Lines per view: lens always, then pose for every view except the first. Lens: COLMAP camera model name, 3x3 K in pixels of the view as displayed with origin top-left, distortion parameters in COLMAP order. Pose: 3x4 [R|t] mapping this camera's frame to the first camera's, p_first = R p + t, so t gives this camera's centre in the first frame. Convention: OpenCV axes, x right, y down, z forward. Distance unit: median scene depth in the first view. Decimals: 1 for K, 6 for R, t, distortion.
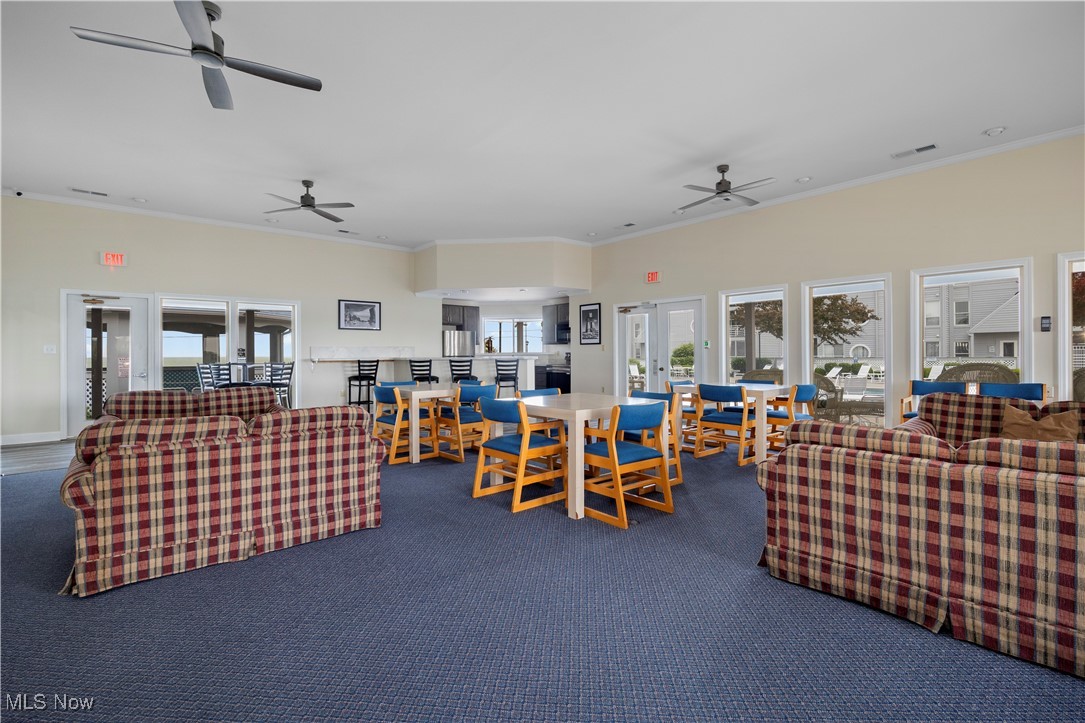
lens RADIAL K [[506.8, 0, 539.8], [0, 506.8, 357.4], [0, 0, 1]] dist [-0.014551, 0.001276]
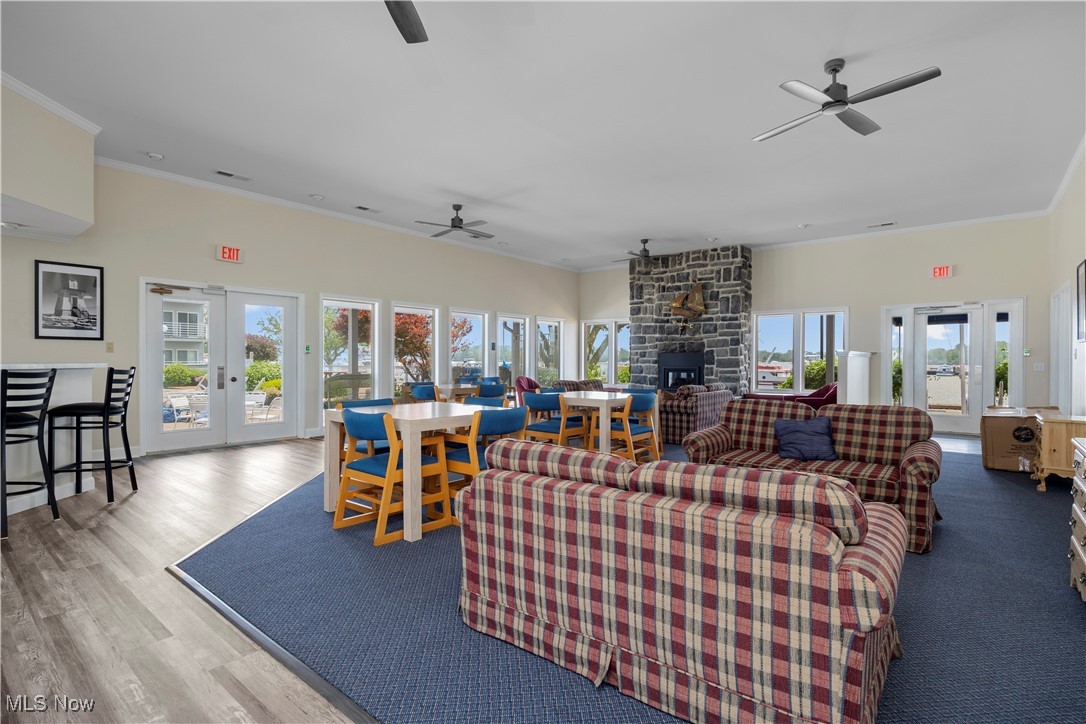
lens RADIAL K [[530.6, 0, 547.0], [0, 530.6, 364.0], [0, 0, 1]] dist [0.000645, 0.000165]
pose [[-0.174462, 0.002808, 0.984660, -0.661889], [0.004531, 0.999988, -0.002049, 0.005018], [-0.984654, 0.004104, -0.174472, 0.733049]]
